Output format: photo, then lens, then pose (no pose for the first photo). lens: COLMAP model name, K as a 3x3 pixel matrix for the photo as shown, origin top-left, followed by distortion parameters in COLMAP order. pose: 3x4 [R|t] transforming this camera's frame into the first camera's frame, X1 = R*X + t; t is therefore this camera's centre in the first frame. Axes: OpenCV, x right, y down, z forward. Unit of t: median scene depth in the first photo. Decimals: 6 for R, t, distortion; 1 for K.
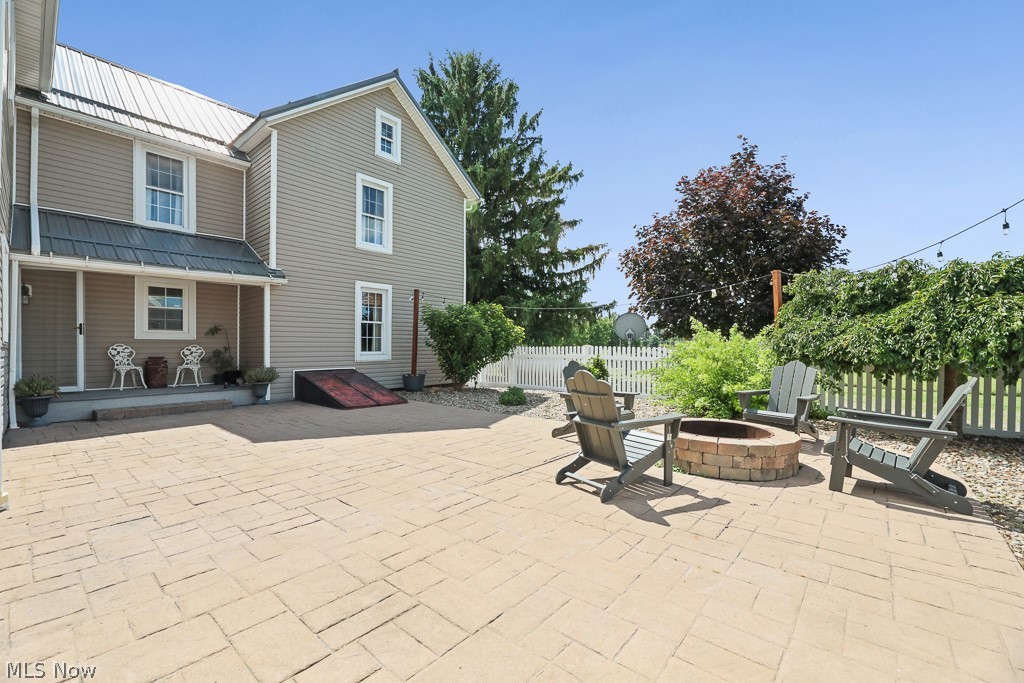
lens RADIAL K [[421.0, 0, 512.2], [0, 421.0, 346.4], [0, 0, 1]] dist [0.000962, -0.000160]
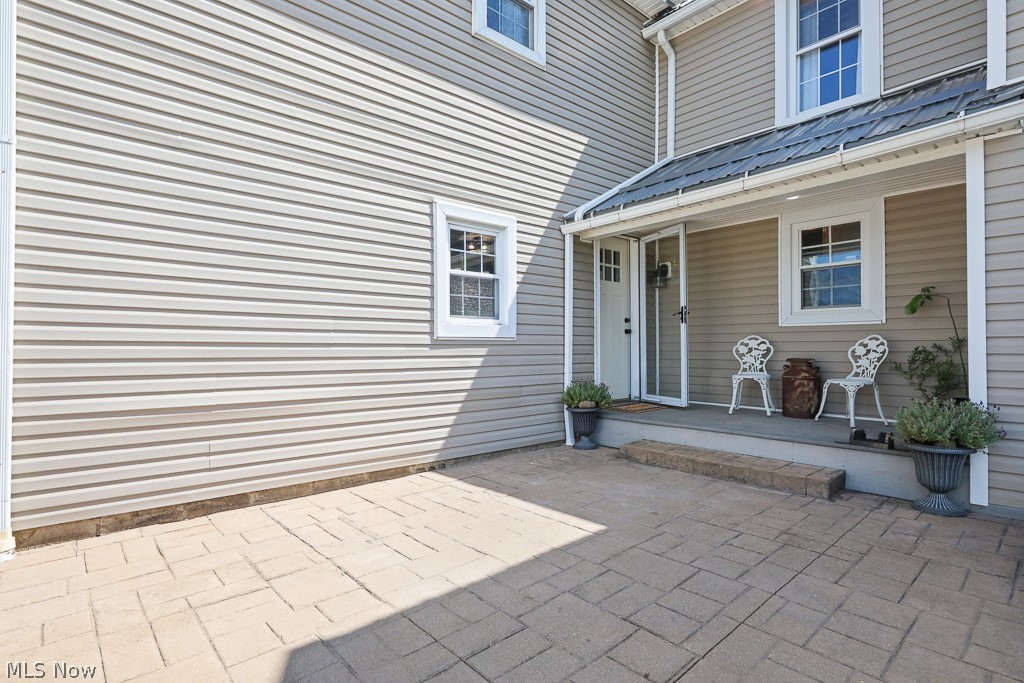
lens RADIAL K [[496.8, 0, 512.0], [0, 496.8, 341.5], [0, 0, 1]] dist [0.000974, 0.000155]
pose [[-0.174106, -0.016082, -0.984596, -0.154320], [-0.001449, 0.999870, -0.016075, 0.013849], [0.984726, -0.001372, -0.174106, 0.748210]]
